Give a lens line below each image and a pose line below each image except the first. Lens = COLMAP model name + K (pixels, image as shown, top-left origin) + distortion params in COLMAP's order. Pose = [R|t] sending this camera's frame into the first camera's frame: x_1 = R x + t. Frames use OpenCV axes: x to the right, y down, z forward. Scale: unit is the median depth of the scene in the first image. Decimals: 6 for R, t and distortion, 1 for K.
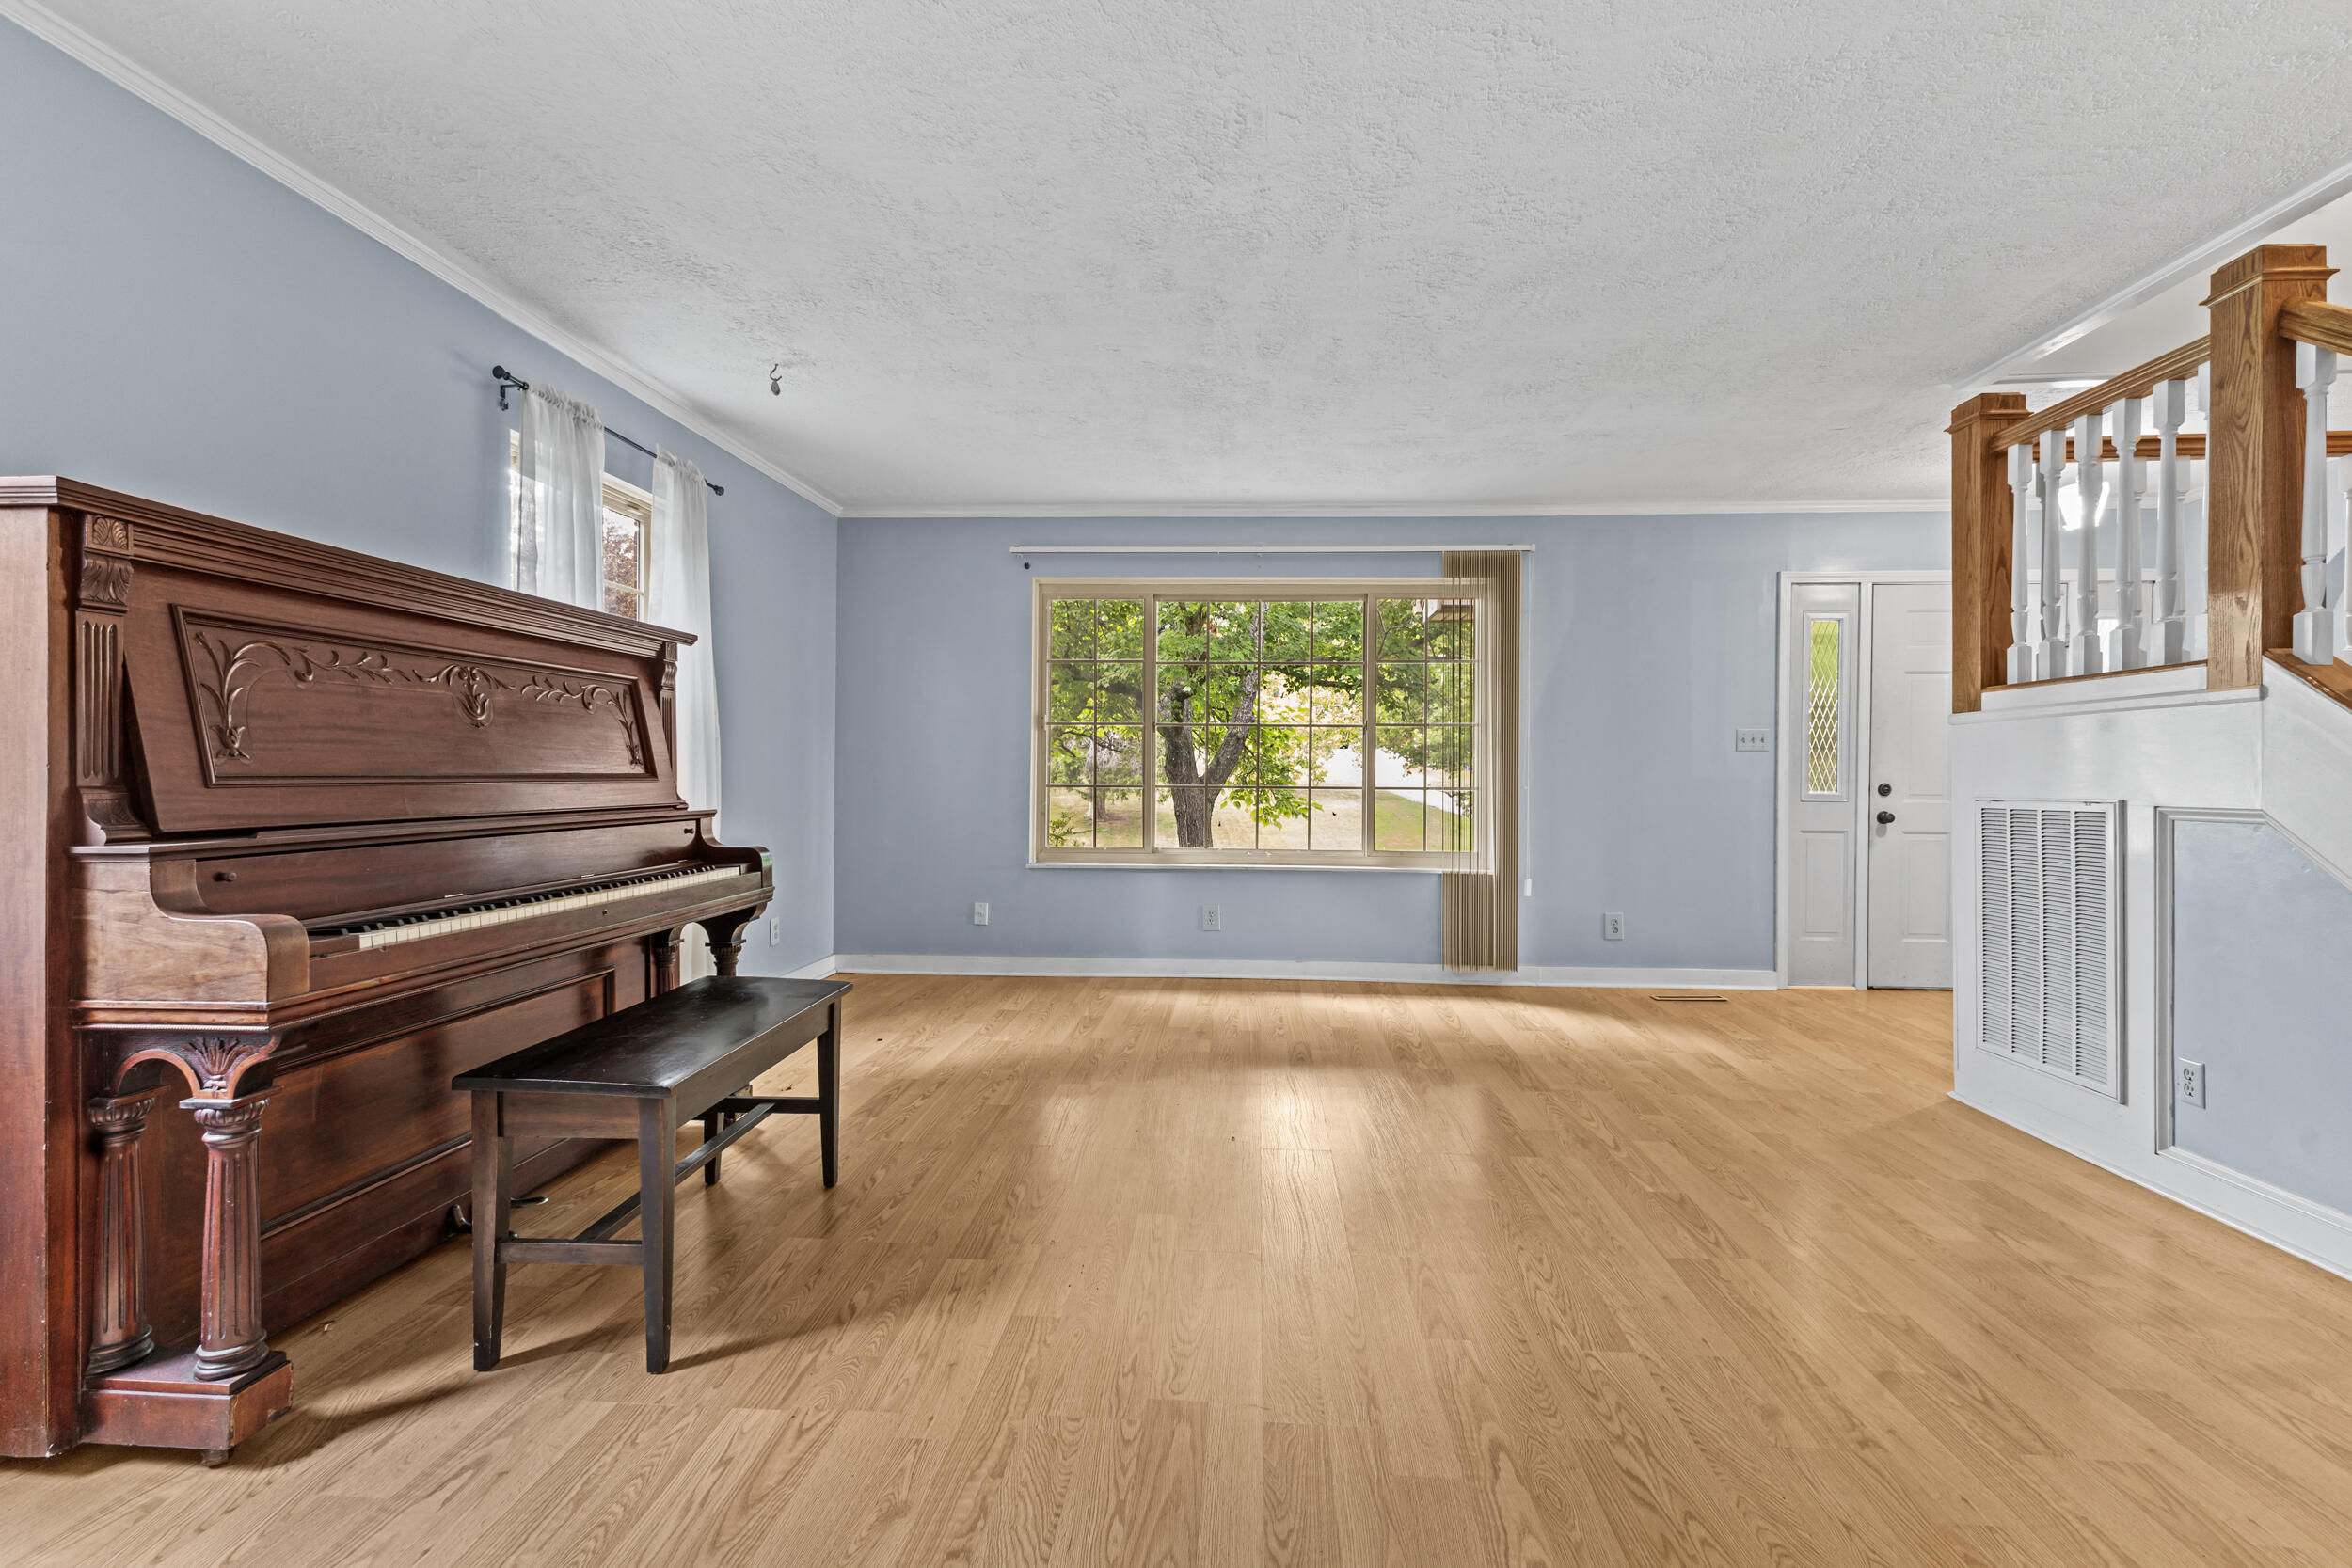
lens RADIAL K [[1036.7, 0, 1213.4], [0, 1036.7, 738.4], [0, 0, 1]] dist [0.003225, 0.000856]
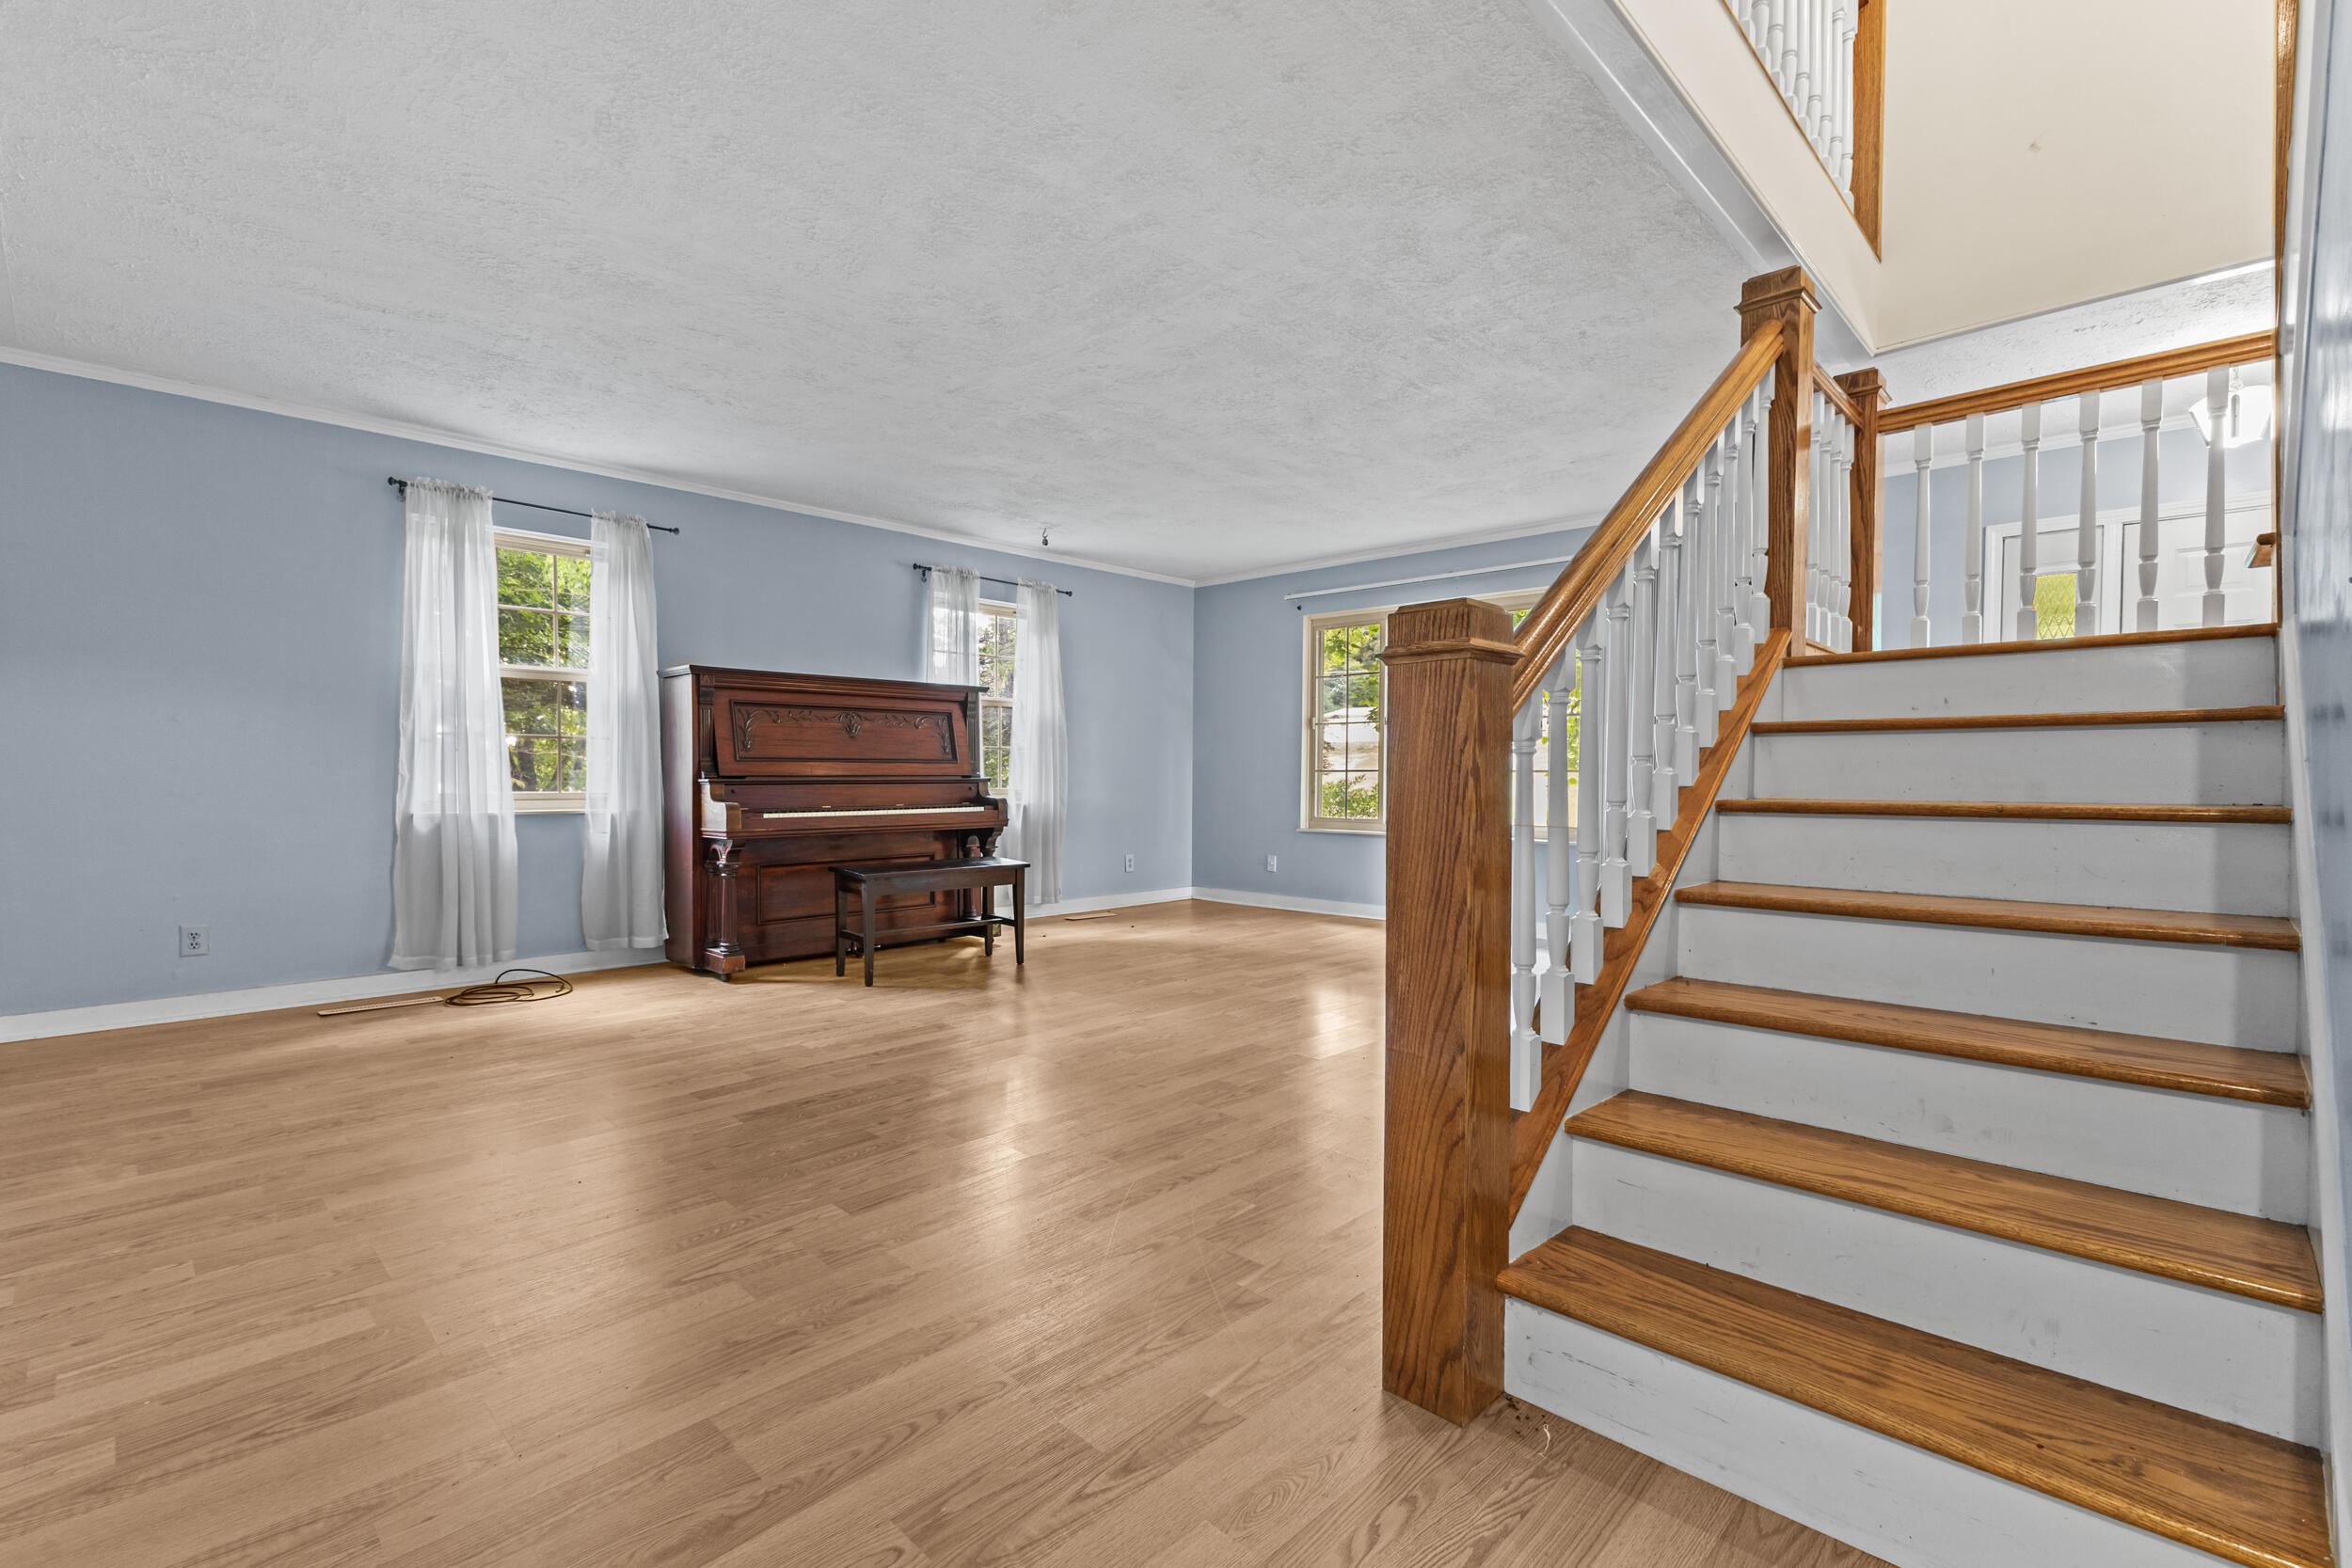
lens RADIAL K [[1036.7, 0, 1206.2], [0, 1036.7, 776.9], [0, 0, 1]] dist [0.003225, 0.000856]
pose [[0.769869, 0.002681, -0.638196, 1.092797], [0.021353, 0.999323, 0.029957, 0.017678], [0.637844, -0.036691, 0.769291, -0.229262]]
